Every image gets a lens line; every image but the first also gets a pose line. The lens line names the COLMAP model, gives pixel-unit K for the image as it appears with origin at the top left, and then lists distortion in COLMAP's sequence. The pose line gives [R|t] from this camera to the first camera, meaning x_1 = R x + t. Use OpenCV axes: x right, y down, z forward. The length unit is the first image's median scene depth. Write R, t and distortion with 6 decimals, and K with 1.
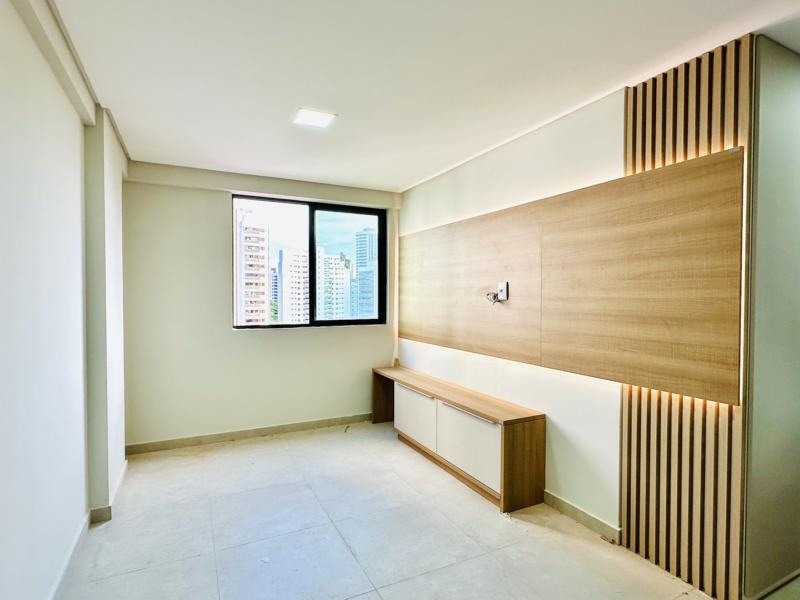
lens RADIAL K [[428.1, 0, 400.1], [0, 428.1, 300.3], [0, 0, 1]] dist [-0.001136, 0.003202]
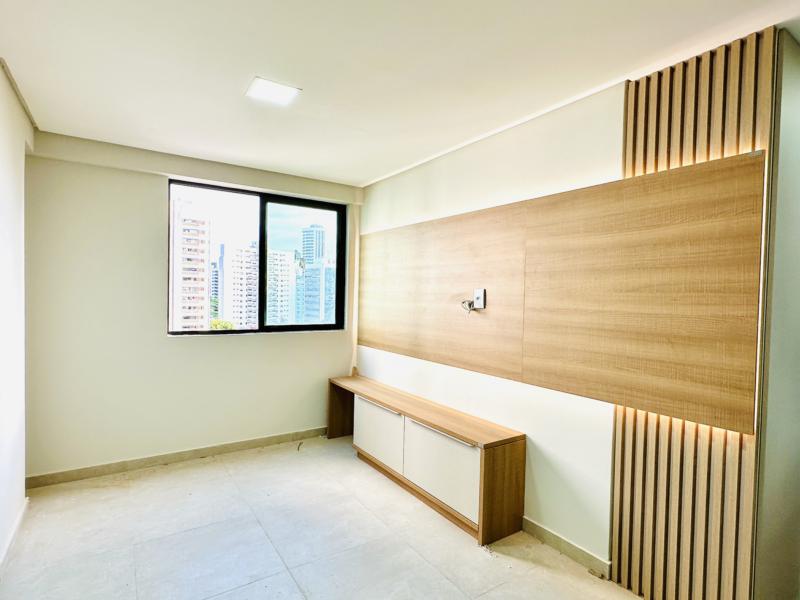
lens RADIAL K [[428.1, 0, 399.6], [0, 428.1, 302.2], [0, 0, 1]] dist [-0.001136, 0.003202]
pose [[0.992365, 0.016317, 0.122248, -0.046285], [-0.017182, 0.999834, 0.006024, -0.018556], [-0.122130, -0.008079, 0.992481, 0.121051]]
